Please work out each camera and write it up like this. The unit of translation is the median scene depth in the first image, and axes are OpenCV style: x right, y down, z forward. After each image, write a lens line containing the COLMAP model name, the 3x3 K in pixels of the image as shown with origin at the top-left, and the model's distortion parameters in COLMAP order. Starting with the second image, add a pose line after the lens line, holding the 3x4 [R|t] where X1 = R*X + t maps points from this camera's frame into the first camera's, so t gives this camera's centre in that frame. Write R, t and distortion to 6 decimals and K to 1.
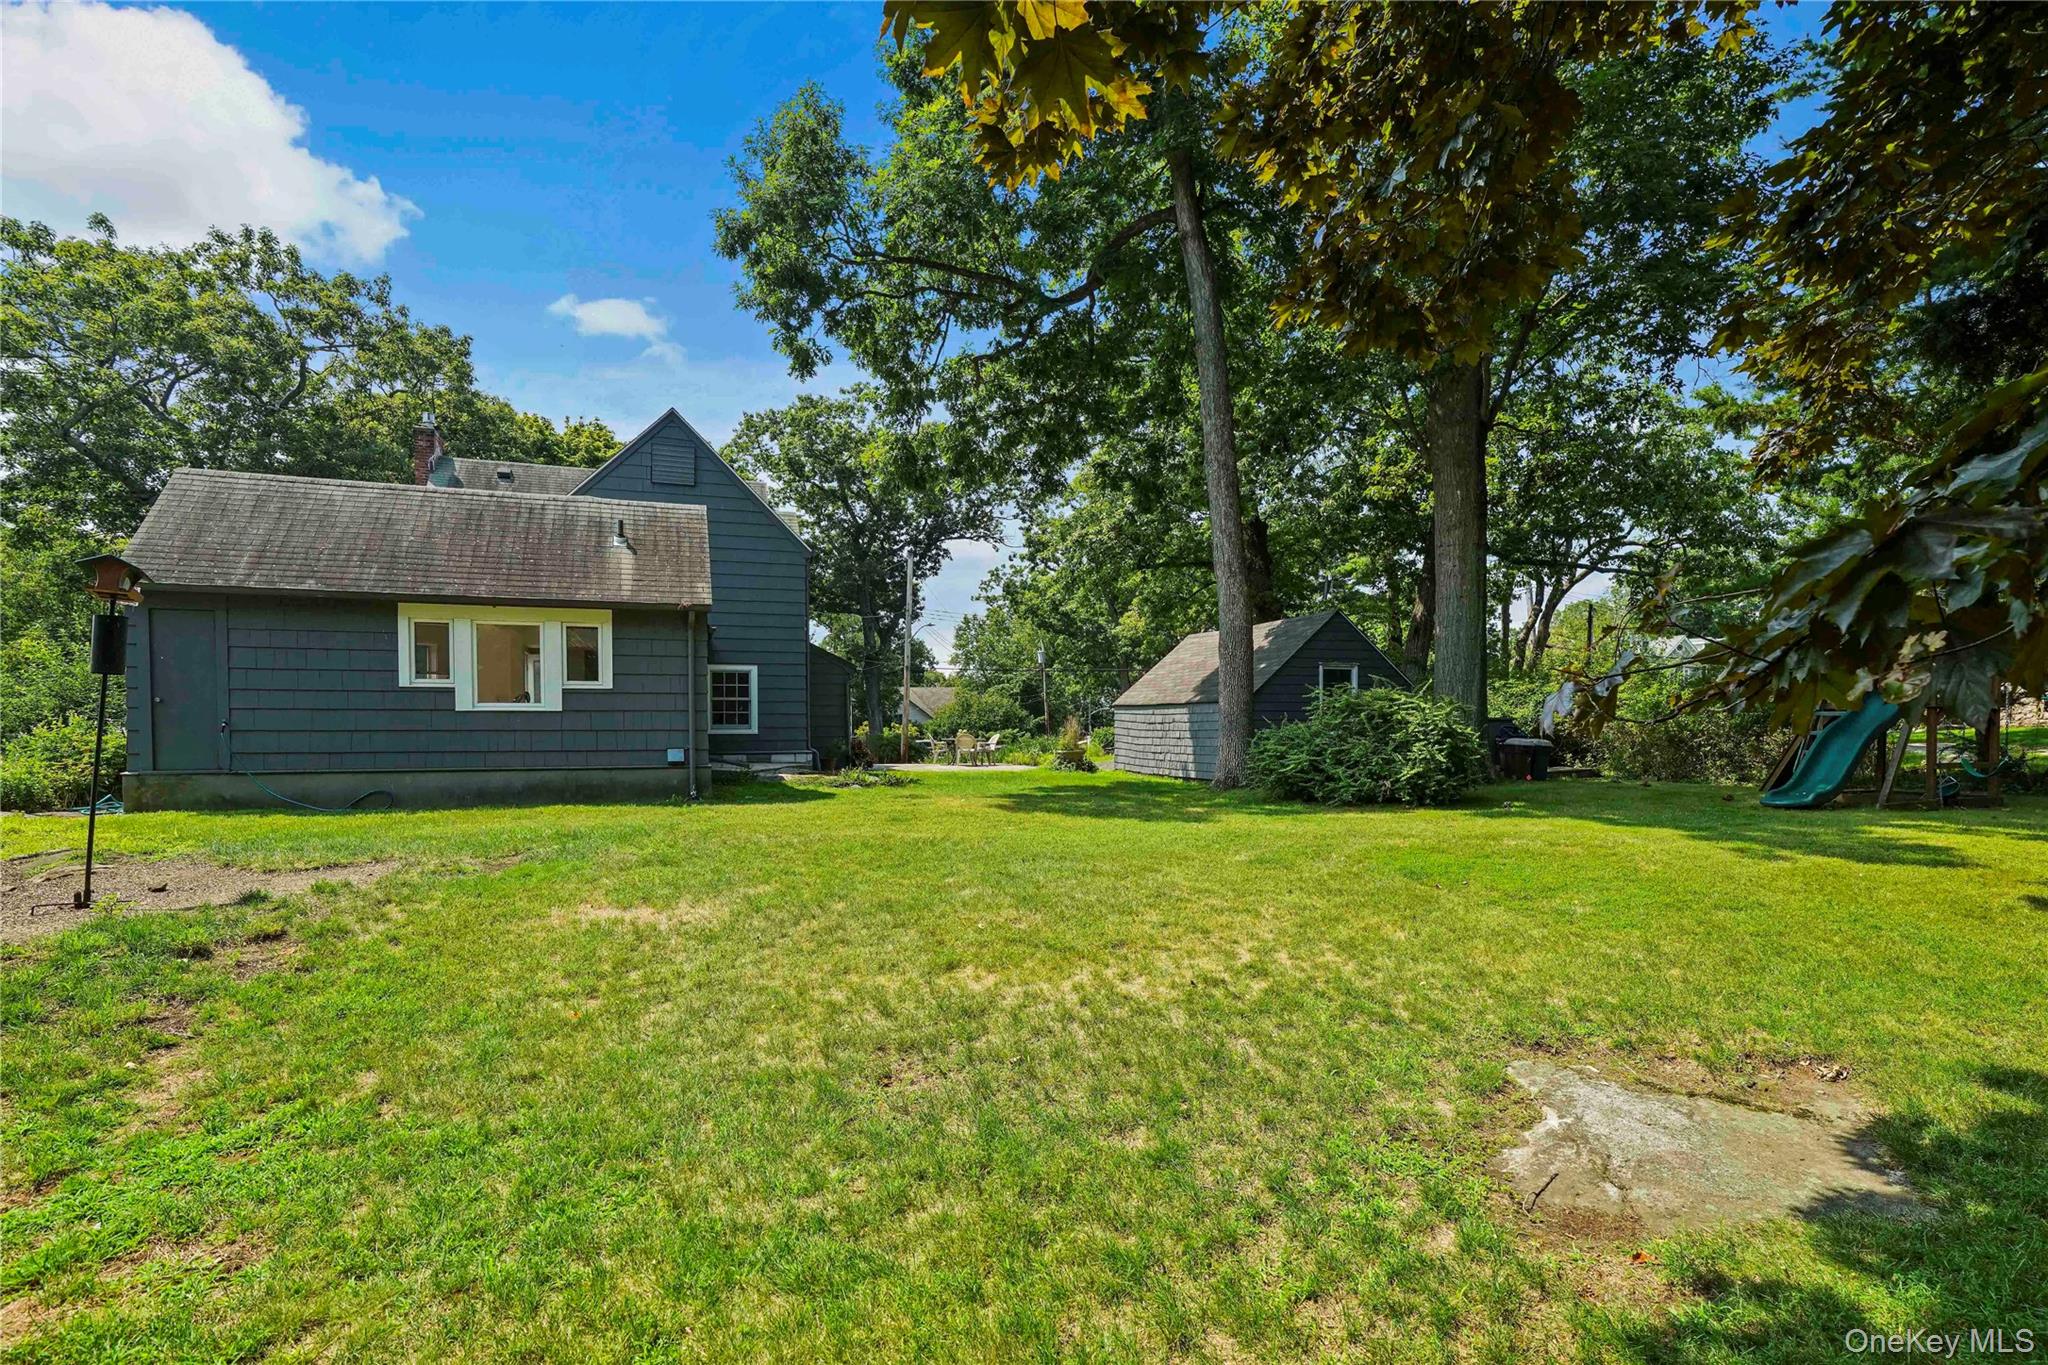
lens RADIAL K [[924.7, 0, 1011.3], [0, 924.7, 743.9], [0, 0, 1]] dist [-0.019150, 0.000292]
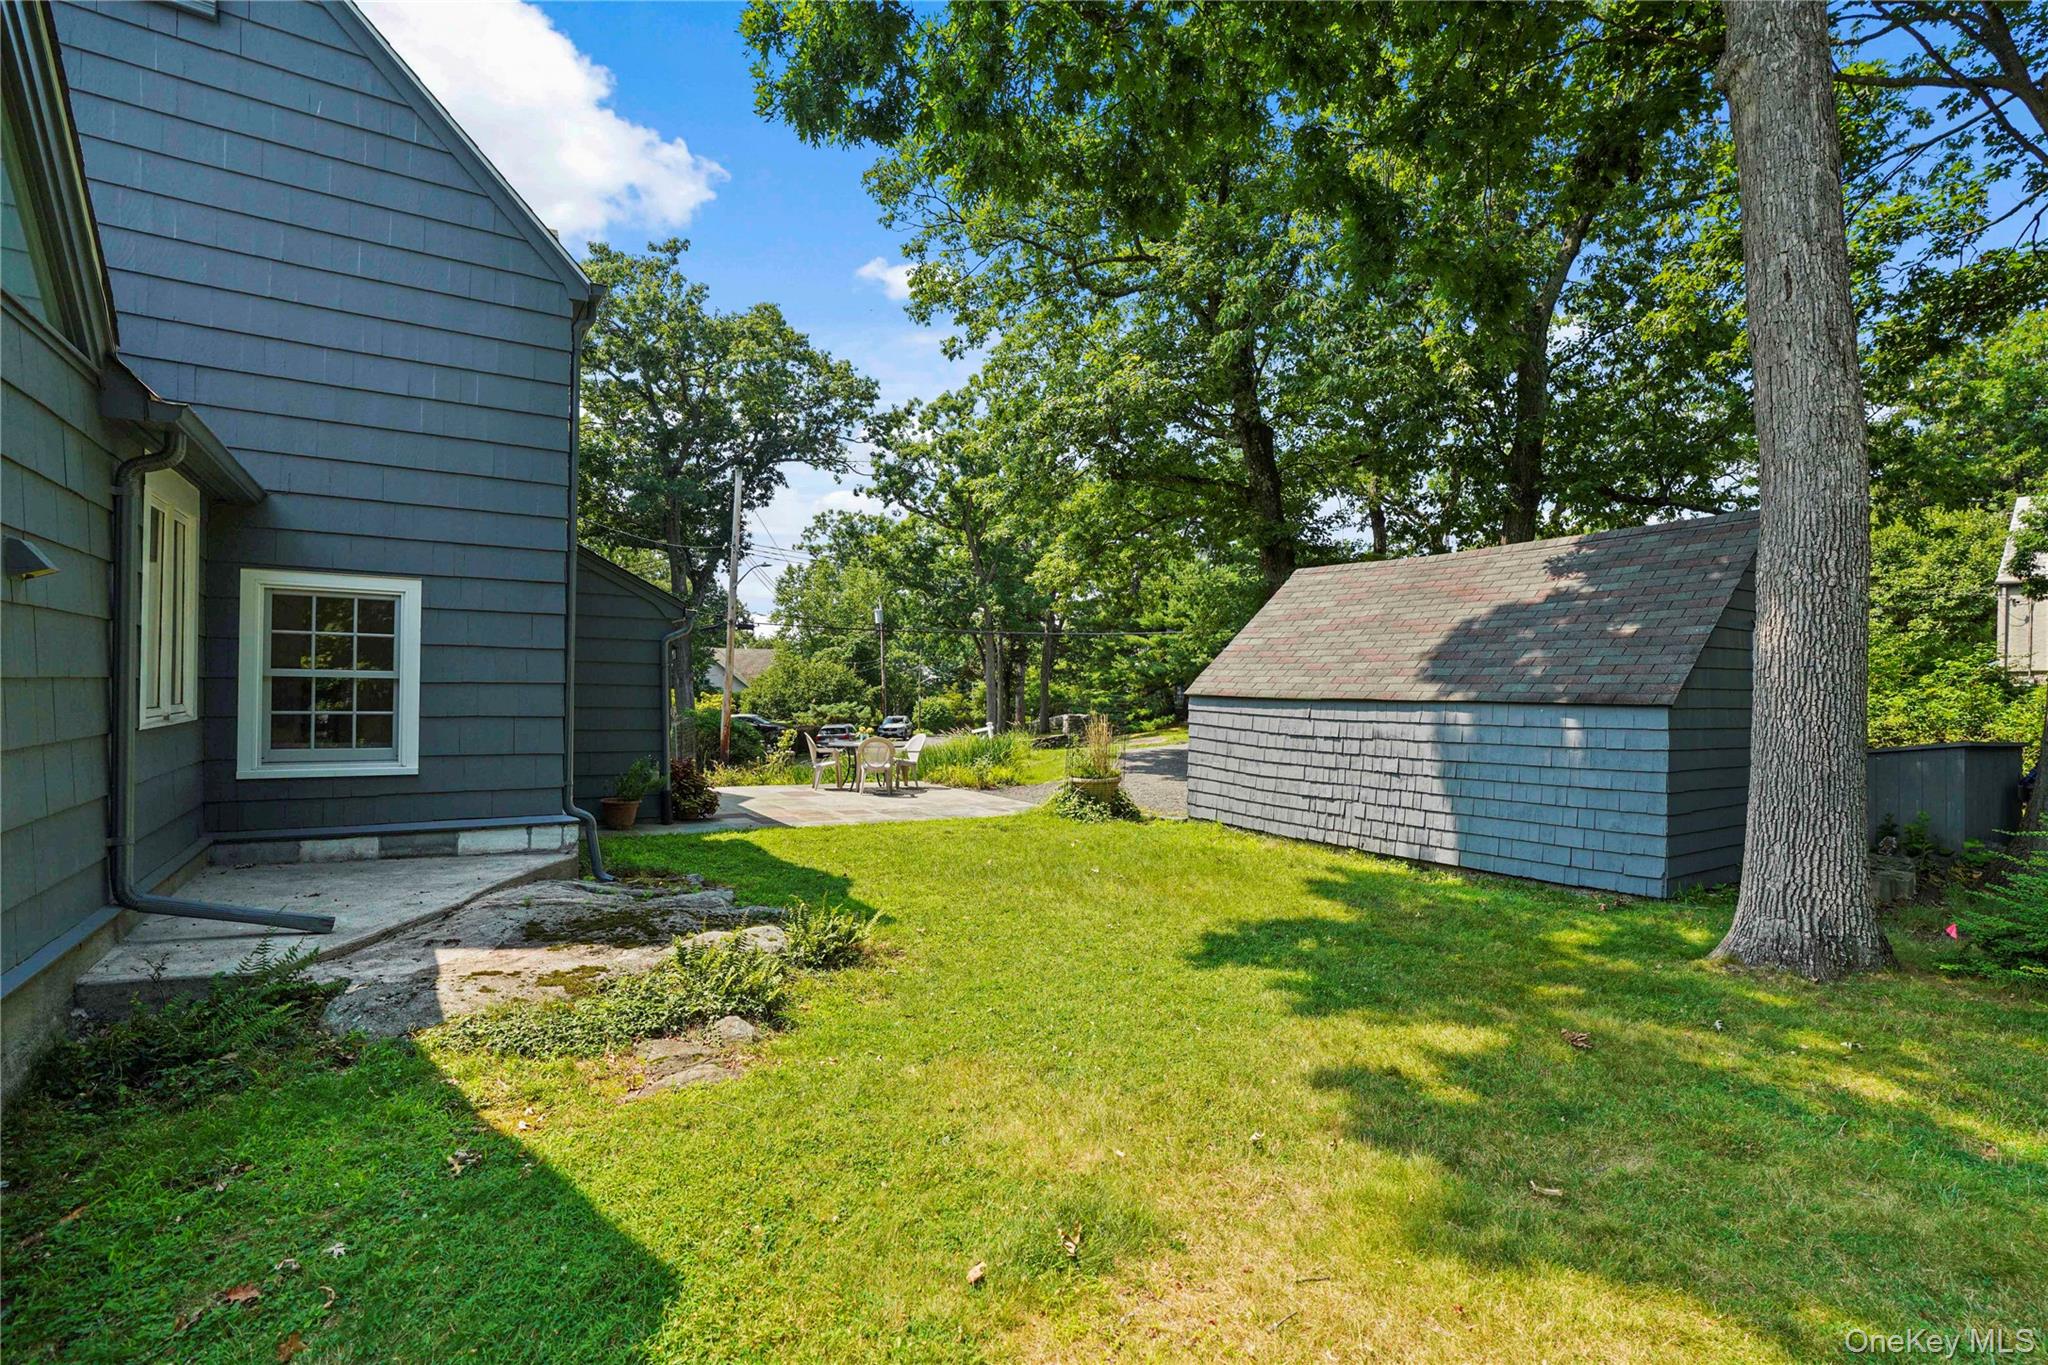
lens RADIAL K [[1028.4, 0, 973.3], [0, 1028.4, 688.2], [0, 0, 1]] dist [-0.041457, 0.000147]
pose [[0.990144, 0.020878, 0.138490, -0.091696], [-0.017185, 0.999466, -0.027807, -0.027875], [-0.138997, 0.025153, 0.989973, 0.448561]]
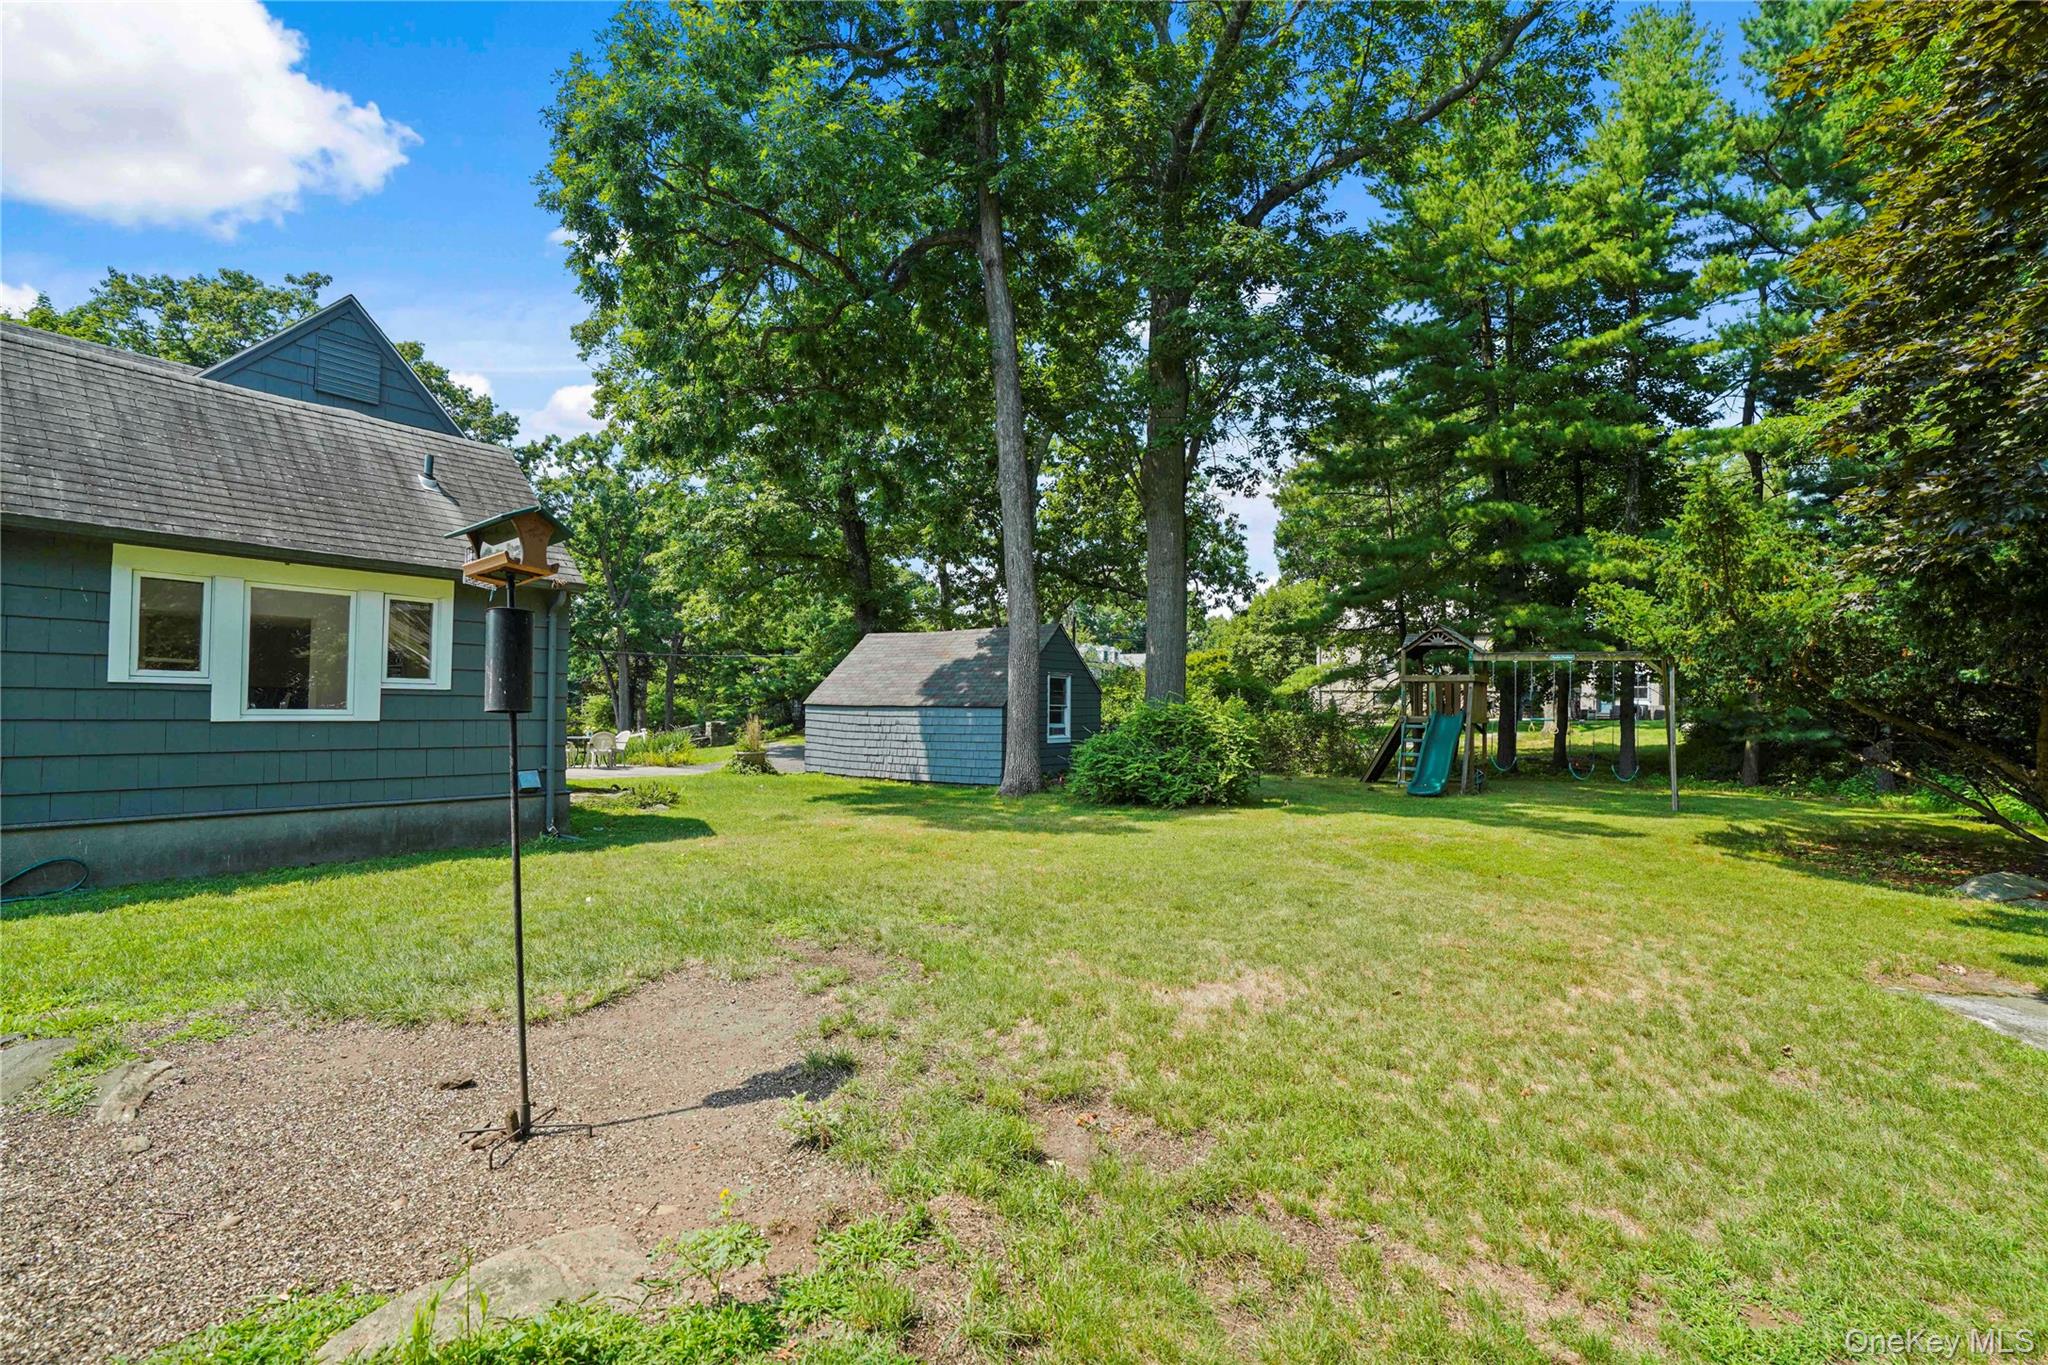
lens RADIAL K [[939.2, 0, 1024.0], [0, 939.2, 682.5], [0, 0, 1]] dist [-0.001054, 0.000374]
pose [[0.838842, 0.030182, 0.543537, -0.228778], [-0.001829, 0.998613, -0.052628, -0.013953], [-0.544371, 0.043152, 0.837734, 0.071811]]
